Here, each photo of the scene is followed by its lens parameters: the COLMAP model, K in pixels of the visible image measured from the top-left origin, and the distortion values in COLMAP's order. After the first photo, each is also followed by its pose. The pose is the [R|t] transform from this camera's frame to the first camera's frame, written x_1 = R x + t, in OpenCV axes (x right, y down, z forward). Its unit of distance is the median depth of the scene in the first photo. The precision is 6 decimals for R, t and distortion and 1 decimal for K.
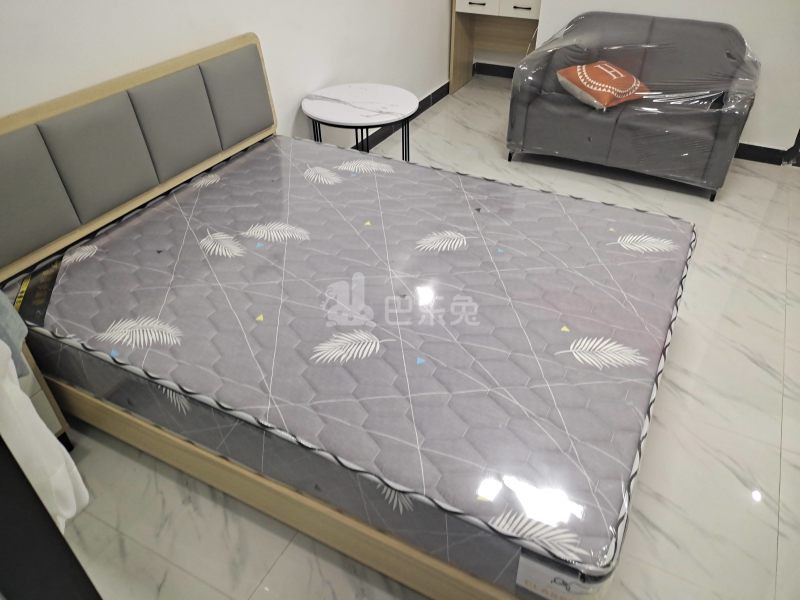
lens RADIAL K [[596.2, 0, 396.3], [0, 596.2, 296.1], [0, 0, 1]] dist [0.081026, -0.115286]
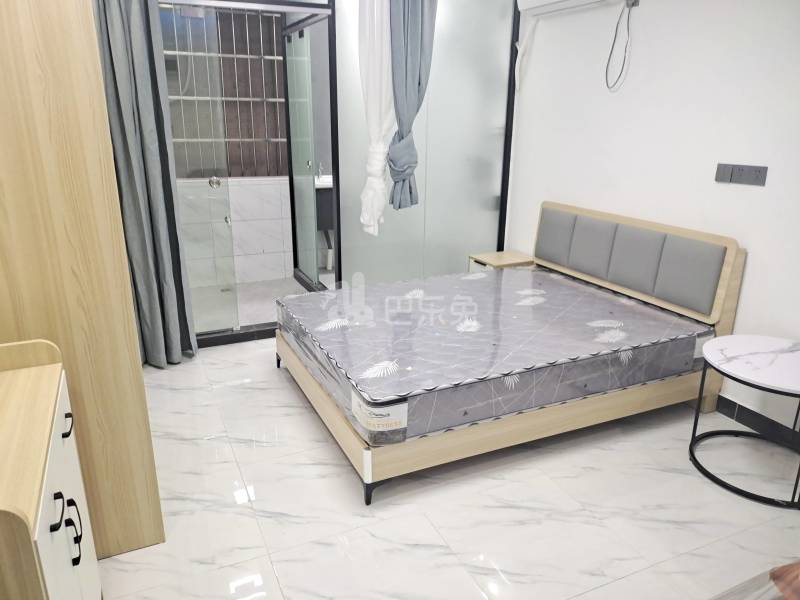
lens RADIAL K [[596.2, 0, 396.3], [0, 596.2, 296.1], [0, 0, 1]] dist [0.081026, -0.115286]
pose [[-0.610424, 0.232700, -0.757121, 1.248421], [-0.473250, 0.659347, 0.584205, -0.892156], [0.635151, 0.714921, -0.292356, 1.236818]]
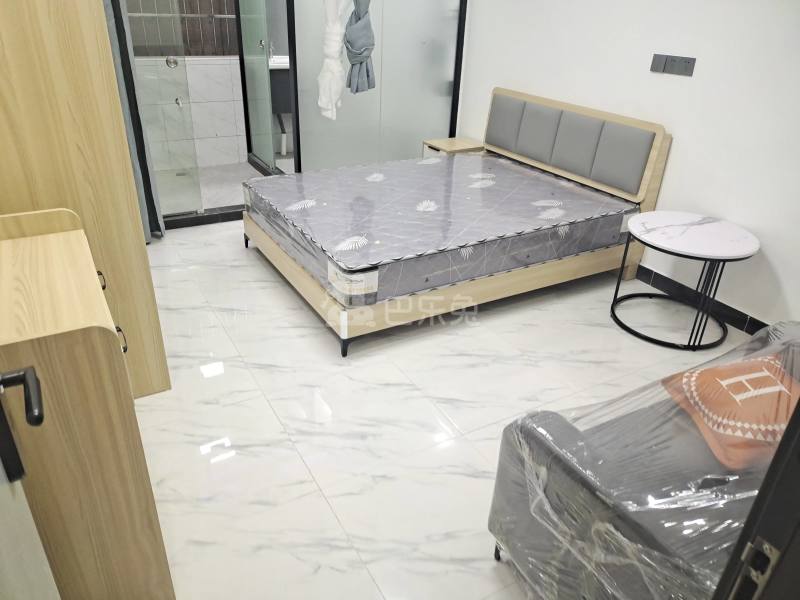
lens RADIAL K [[596.2, 0, 396.3], [0, 596.2, 296.1], [0, 0, 1]] dist [0.081026, -0.115286]
pose [[-0.535322, 0.374077, -0.757296, 1.404420], [-0.527632, 0.552026, 0.645657, -0.935206], [0.659572, 0.745208, -0.098137, 1.258392]]
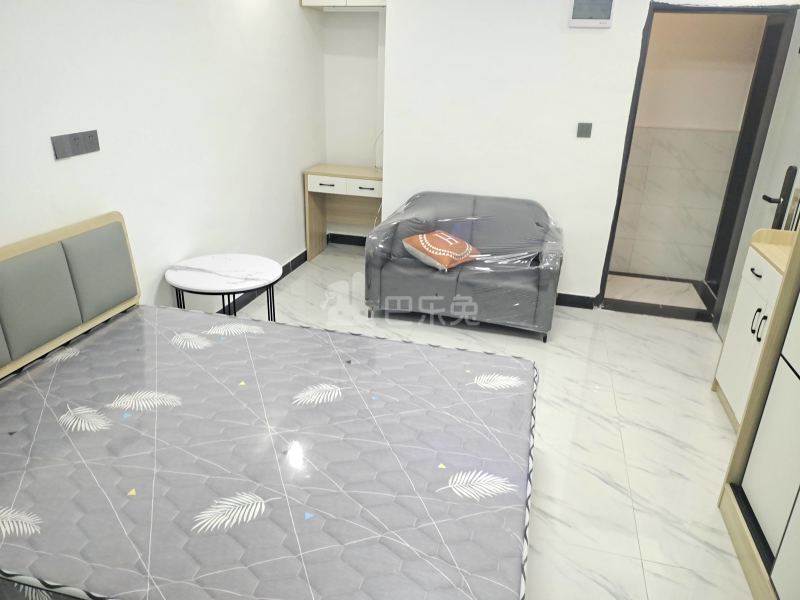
lens RADIAL K [[596.2, 0, 396.3], [0, 596.2, 296.1], [0, 0, 1]] dist [0.081026, -0.115286]
pose [[0.970283, -0.046532, 0.237458, -0.029179], [0.106518, 0.963275, -0.246484, 0.014079], [-0.217268, 0.264453, 0.939606, -0.053107]]
